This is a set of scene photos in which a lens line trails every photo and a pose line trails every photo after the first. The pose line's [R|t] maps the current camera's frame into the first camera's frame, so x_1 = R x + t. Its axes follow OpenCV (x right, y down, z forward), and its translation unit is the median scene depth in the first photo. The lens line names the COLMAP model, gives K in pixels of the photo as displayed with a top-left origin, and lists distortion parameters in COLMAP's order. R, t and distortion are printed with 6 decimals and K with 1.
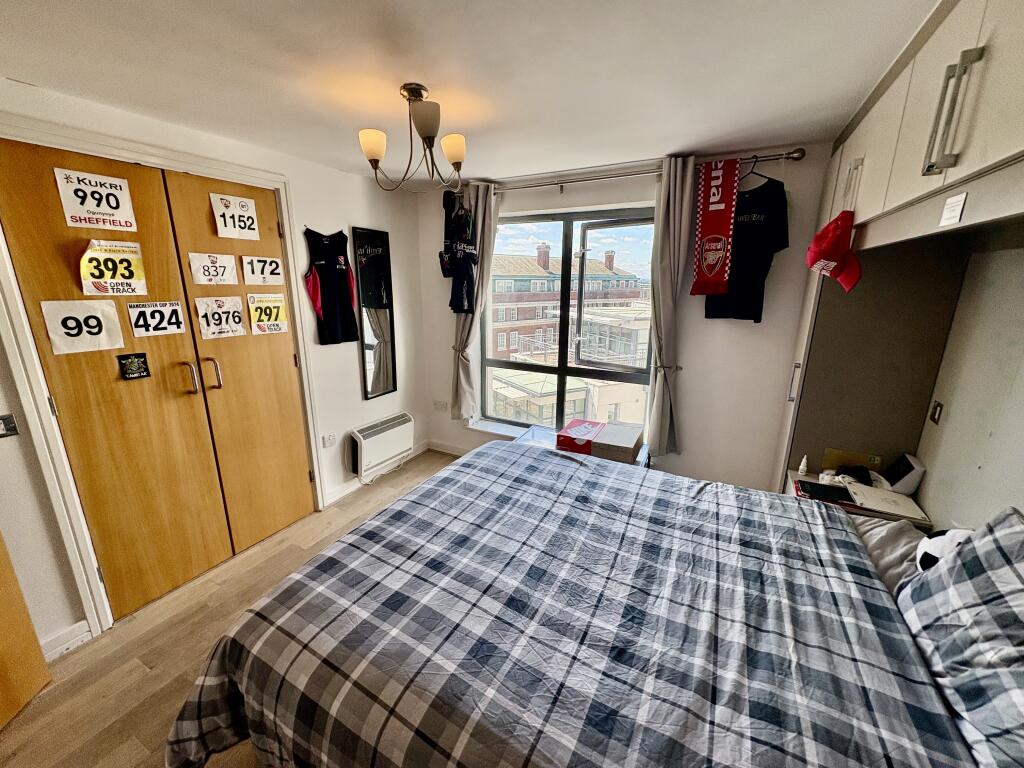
lens RADIAL K [[408.3, 0, 512.2], [0, 408.3, 384.6], [0, 0, 1]] dist [0.002338, 0.000199]
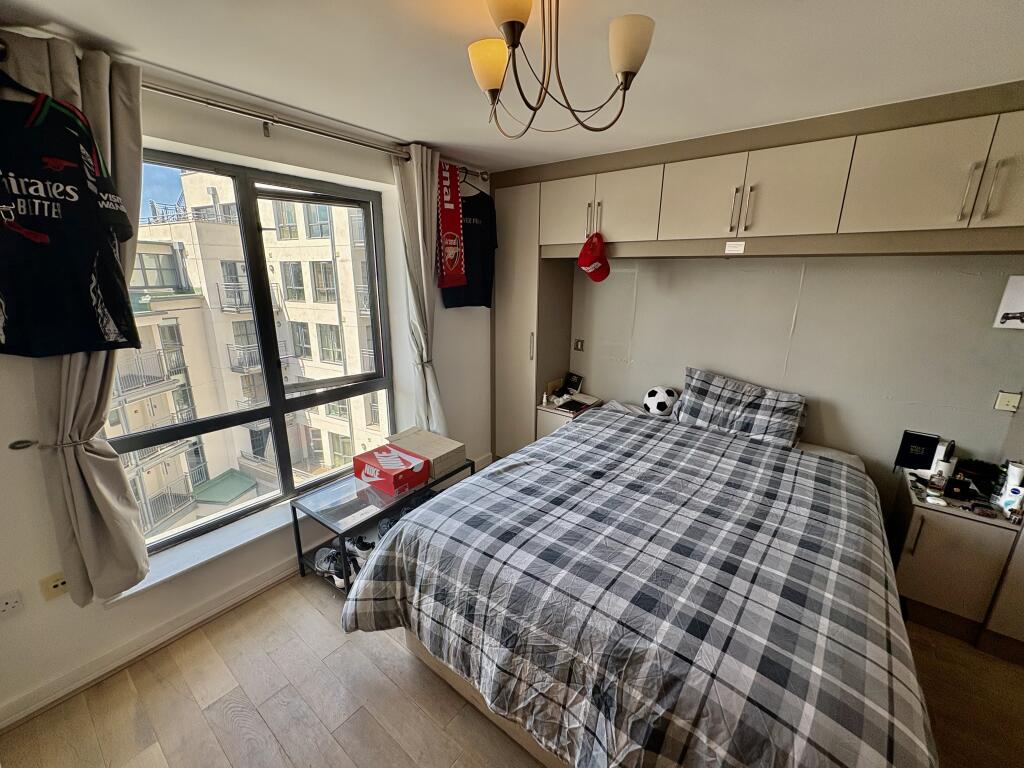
lens RADIAL K [[408.3, 0, 512.2], [0, 408.3, 384.6], [0, 0, 1]] dist [0.002338, 0.000199]
pose [[0.179176, -0.262327, 0.948199, -0.796054], [0.238517, 0.946625, 0.216820, -0.228982], [-0.954466, 0.187313, 0.232182, 0.858527]]
